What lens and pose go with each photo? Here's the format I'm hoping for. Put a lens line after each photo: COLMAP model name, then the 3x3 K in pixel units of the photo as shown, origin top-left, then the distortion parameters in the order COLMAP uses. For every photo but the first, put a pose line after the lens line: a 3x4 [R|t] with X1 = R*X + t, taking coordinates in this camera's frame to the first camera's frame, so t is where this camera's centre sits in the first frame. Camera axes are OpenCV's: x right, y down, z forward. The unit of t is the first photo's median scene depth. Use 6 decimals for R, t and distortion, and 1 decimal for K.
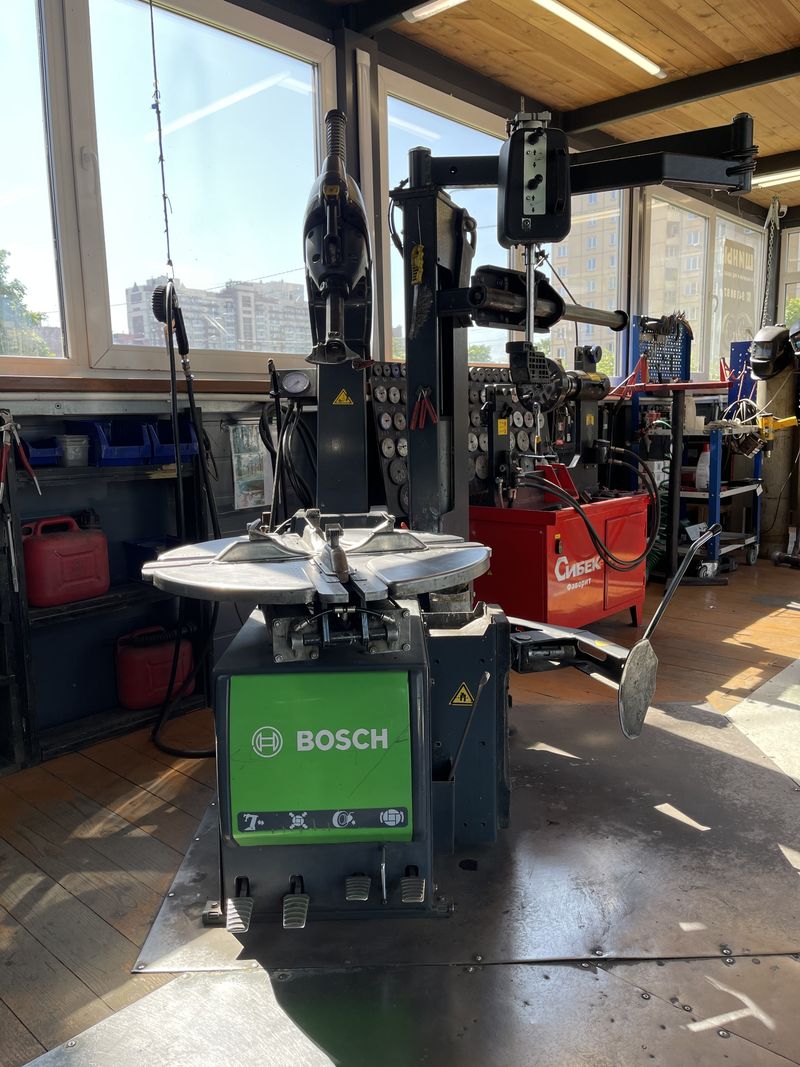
lens RADIAL K [[805.2, 0, 401.3], [0, 805.2, 544.4], [0, 0, 1]] dist [0.053582, -0.073770]
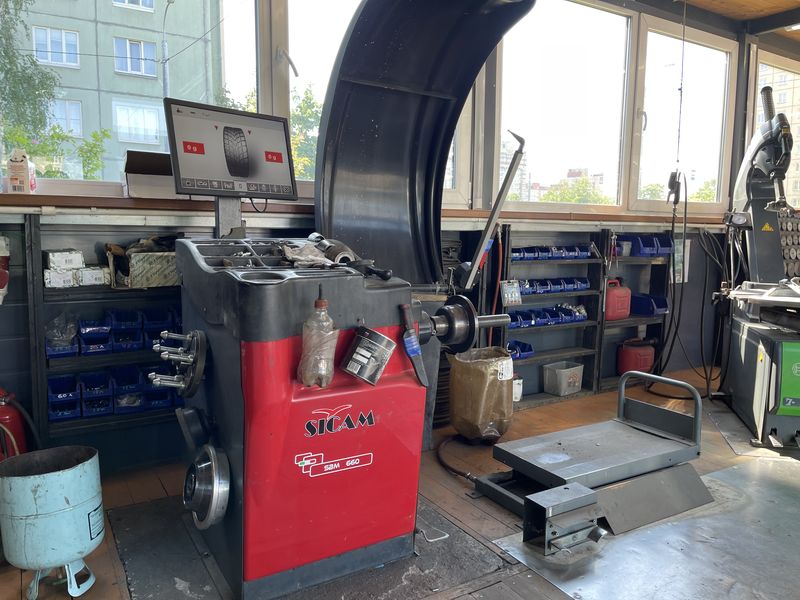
lens RADIAL K [[603.7, 0, 401.4], [0, 603.7, 303.9], [0, 0, 1]] dist [0.053582, -0.073770]
pose [[0.958672, 0.064915, -0.277009, -0.419699], [-0.076921, 0.996501, -0.032687, 0.102945], [0.273918, 0.052644, 0.960311, -0.562089]]
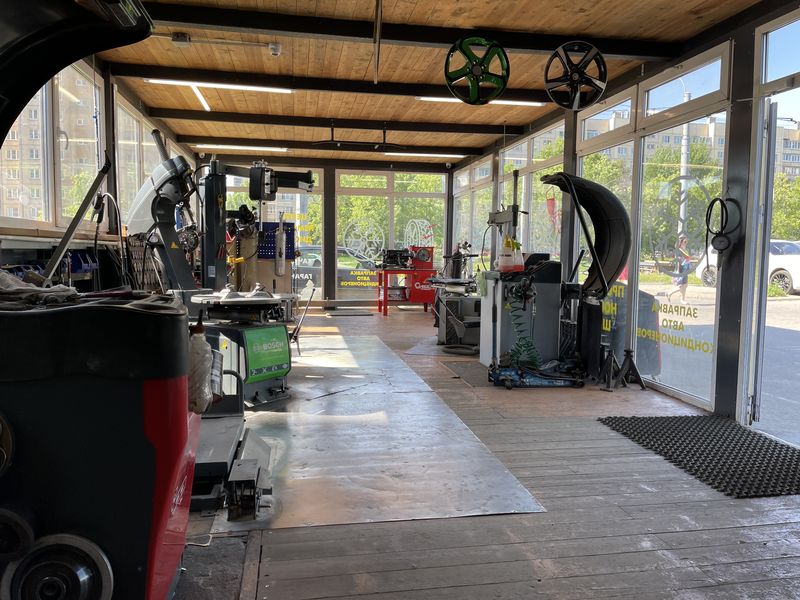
lens RADIAL K [[603.7, 0, 402.3], [0, 603.7, 299.5], [0, 0, 1]] dist [0.053582, -0.073770]
pose [[0.606029, -0.034238, 0.794705, -0.934839], [0.104705, 0.993814, -0.037030, 0.102845], [-0.788521, 0.105651, 0.605865, -0.543255]]
